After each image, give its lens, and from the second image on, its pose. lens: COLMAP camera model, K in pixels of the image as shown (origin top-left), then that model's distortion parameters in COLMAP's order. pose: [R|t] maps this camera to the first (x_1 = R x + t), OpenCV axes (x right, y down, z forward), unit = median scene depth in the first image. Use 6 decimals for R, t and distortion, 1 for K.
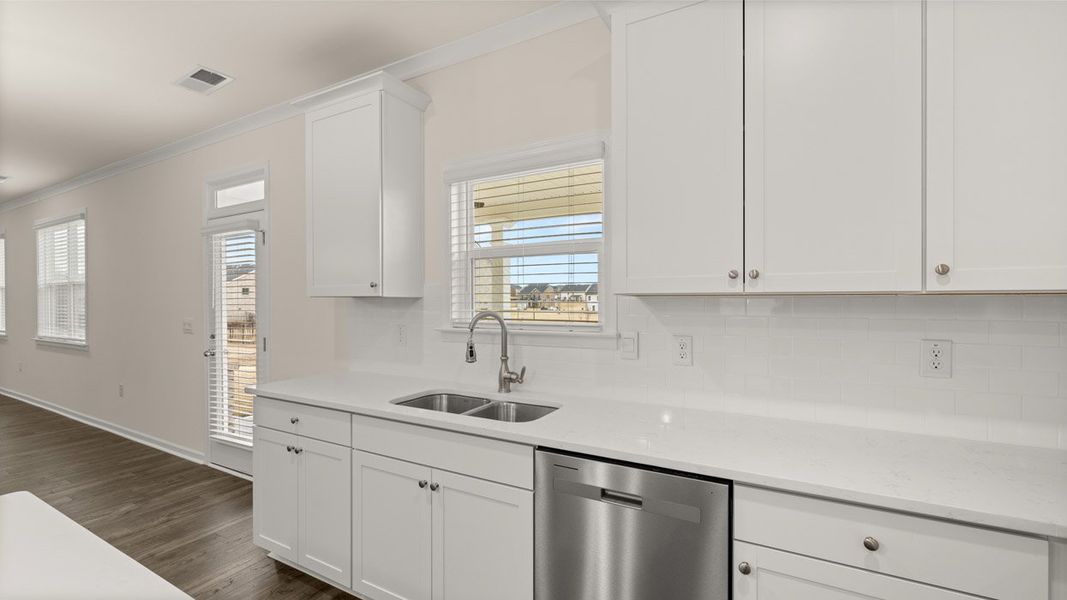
lens RADIAL K [[448.2, 0, 530.6], [0, 448.2, 302.6], [0, 0, 1]] dist [0.001249, -0.000780]
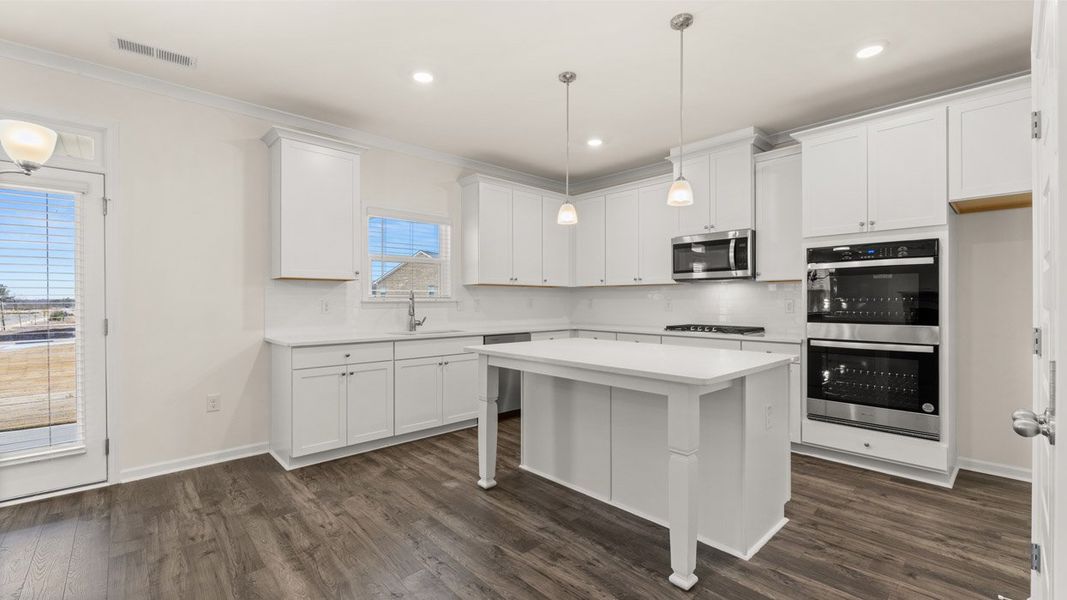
lens RADIAL K [[448.2, 0, 529.9], [0, 448.2, 299.9], [0, 0, 1]] dist [0.001249, -0.000780]
pose [[0.311682, 0.008427, 0.950149, -1.768013], [0.010244, 0.999873, -0.012228, 0.090013], [-0.950131, 0.013545, 0.311556, -0.110124]]
